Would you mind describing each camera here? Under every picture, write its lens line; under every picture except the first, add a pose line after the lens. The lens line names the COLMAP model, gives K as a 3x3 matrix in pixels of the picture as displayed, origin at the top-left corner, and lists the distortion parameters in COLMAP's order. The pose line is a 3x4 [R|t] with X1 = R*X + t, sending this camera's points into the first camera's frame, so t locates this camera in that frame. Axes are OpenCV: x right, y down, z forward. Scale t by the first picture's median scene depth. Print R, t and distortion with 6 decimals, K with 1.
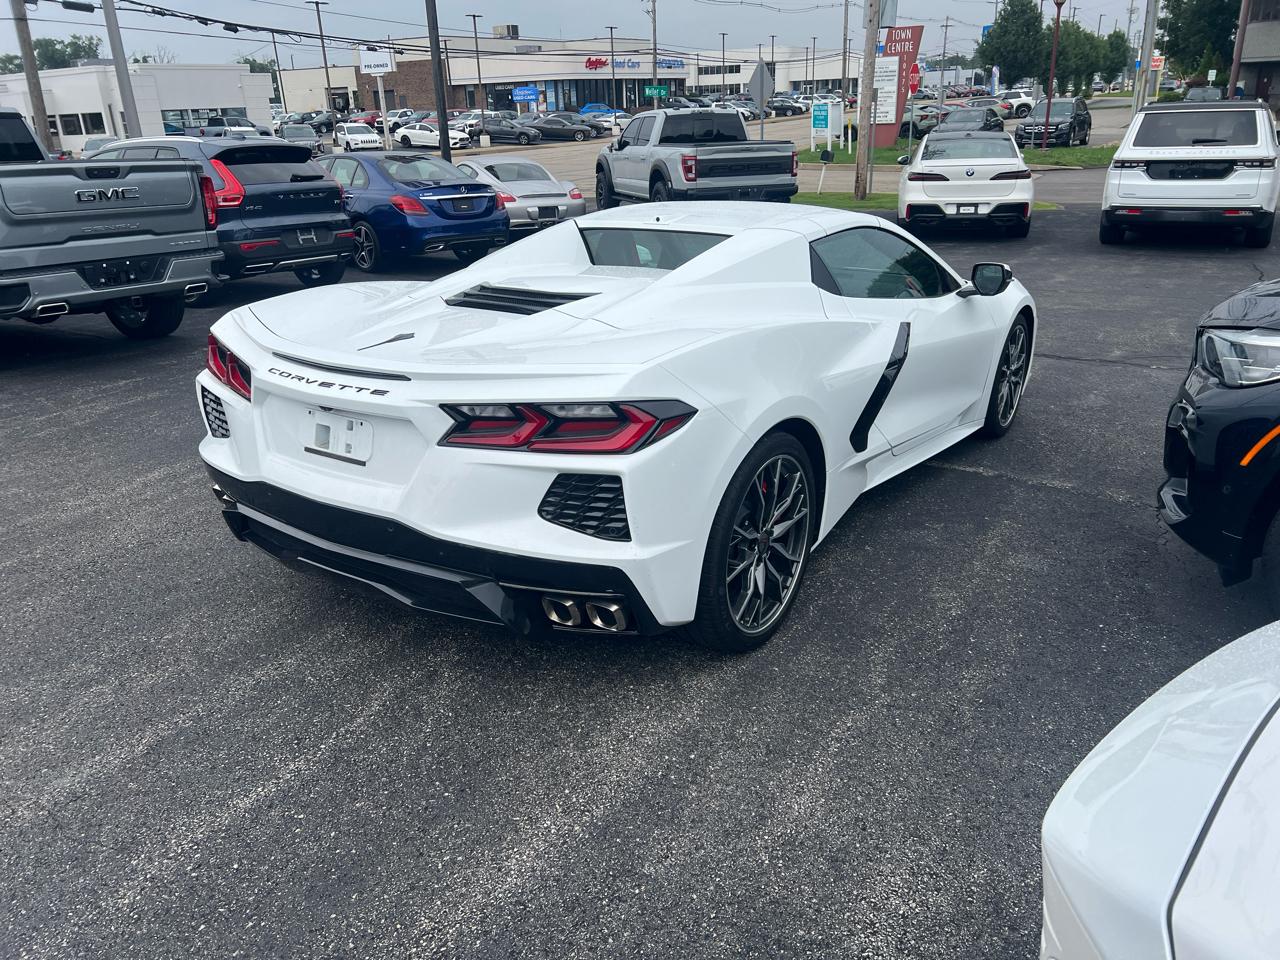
lens RADIAL K [[962.8, 0, 634.3], [0, 962.8, 491.6], [0, 0, 1]] dist [0.047722, -0.051047]
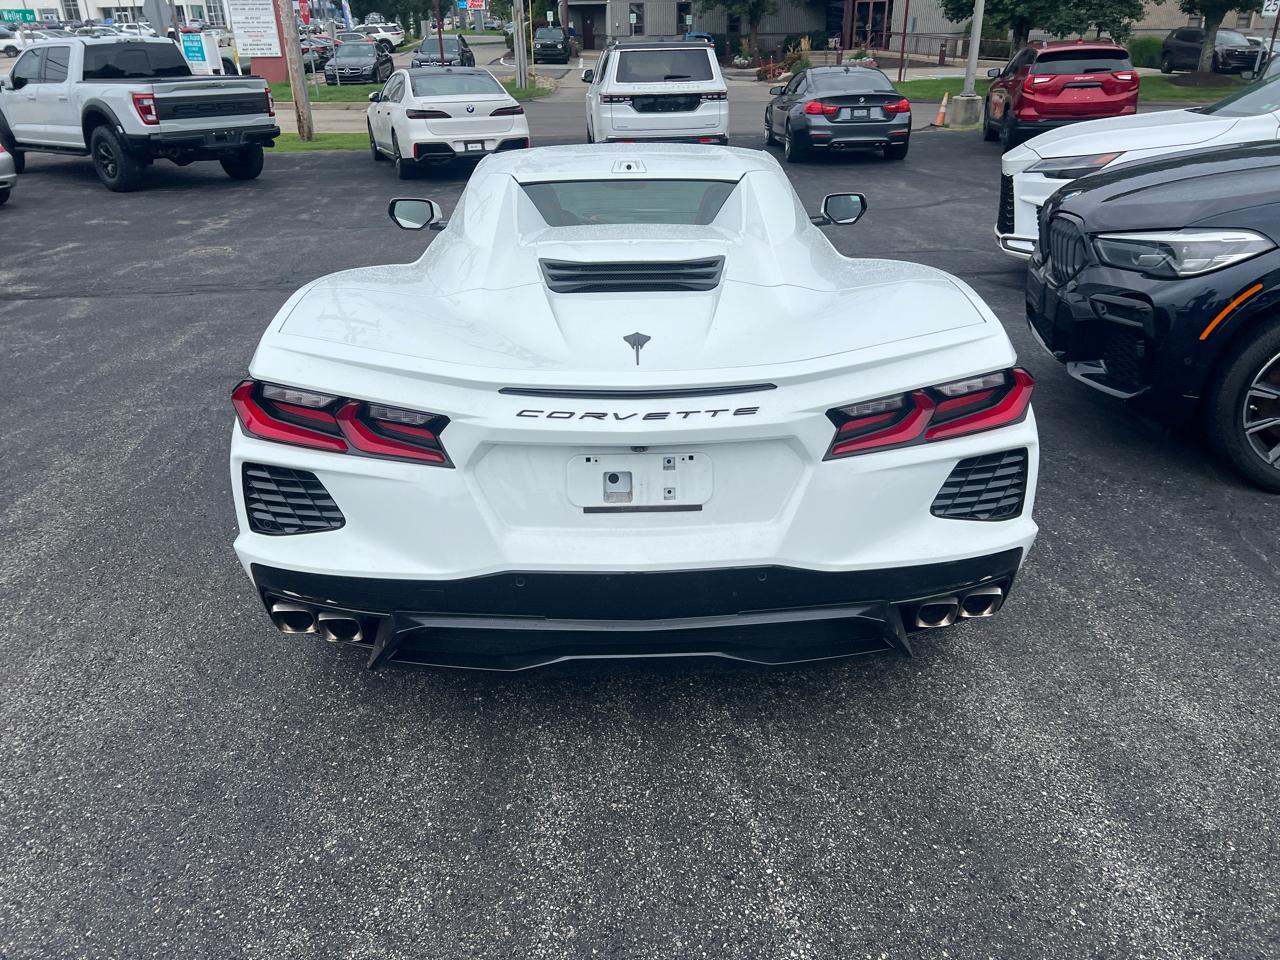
lens RADIAL K [[962.8, 0, 675.4], [0, 962.8, 483.5], [0, 0, 1]] dist [0.047722, -0.051047]
pose [[0.808927, -0.231881, 0.540248, -0.649638], [0.204549, 0.972526, 0.111145, -0.126187], [-0.551177, 0.020599, 0.834134, 0.342434]]
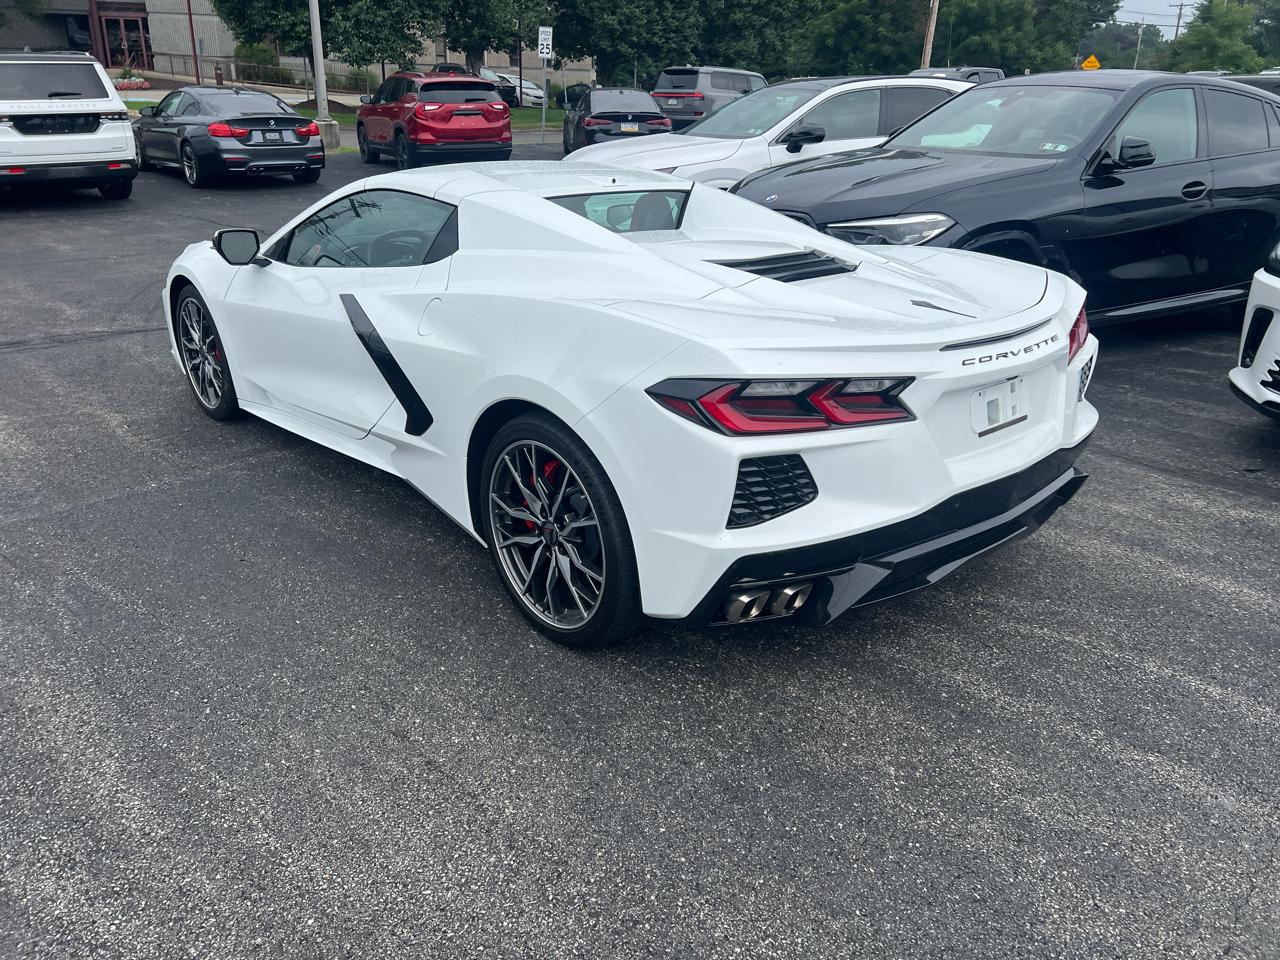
lens RADIAL K [[962.8, 0, 653.8], [0, 962.8, 474.4], [0, 0, 1]] dist [0.047722, -0.051047]
pose [[0.239462, -0.341224, 0.908969, -1.230407], [0.315191, 0.912822, 0.259635, -0.337611], [-0.918321, 0.224326, 0.326137, 0.957759]]
